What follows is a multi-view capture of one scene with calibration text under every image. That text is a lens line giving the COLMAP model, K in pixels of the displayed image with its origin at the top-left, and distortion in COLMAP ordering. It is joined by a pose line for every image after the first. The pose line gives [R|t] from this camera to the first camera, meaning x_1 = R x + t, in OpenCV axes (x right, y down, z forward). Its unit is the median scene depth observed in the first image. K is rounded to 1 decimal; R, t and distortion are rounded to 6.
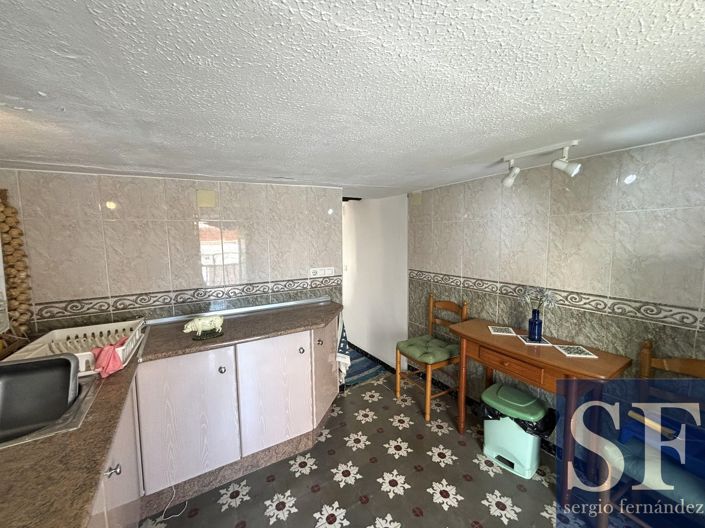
lens RADIAL K [[285.2, 0, 352.5], [0, 285.2, 264.0], [0, 0, 1]] dist [-0.003495, -0.000617]
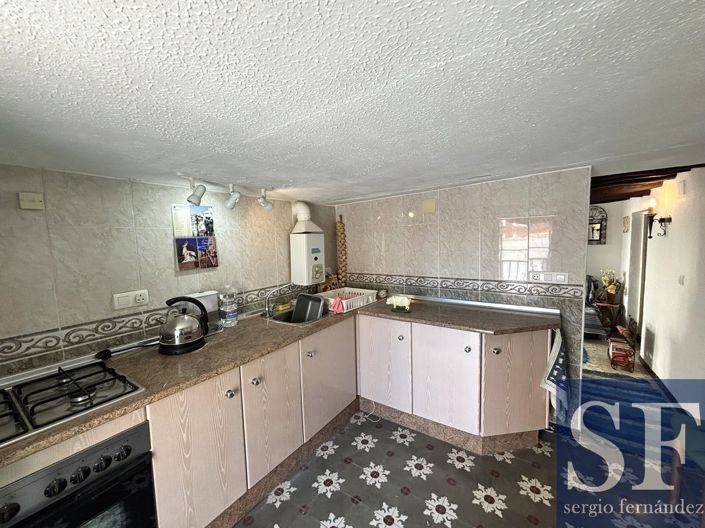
lens RADIAL K [[285.2, 0, 352.5], [0, 285.2, 264.0], [0, 0, 1]] dist [-0.003495, -0.000617]
pose [[0.404310, 0.083513, -0.910801, 0.581576], [-0.061926, 0.996037, 0.063839, -0.038804], [0.912523, 0.030592, 0.407879, 0.221645]]
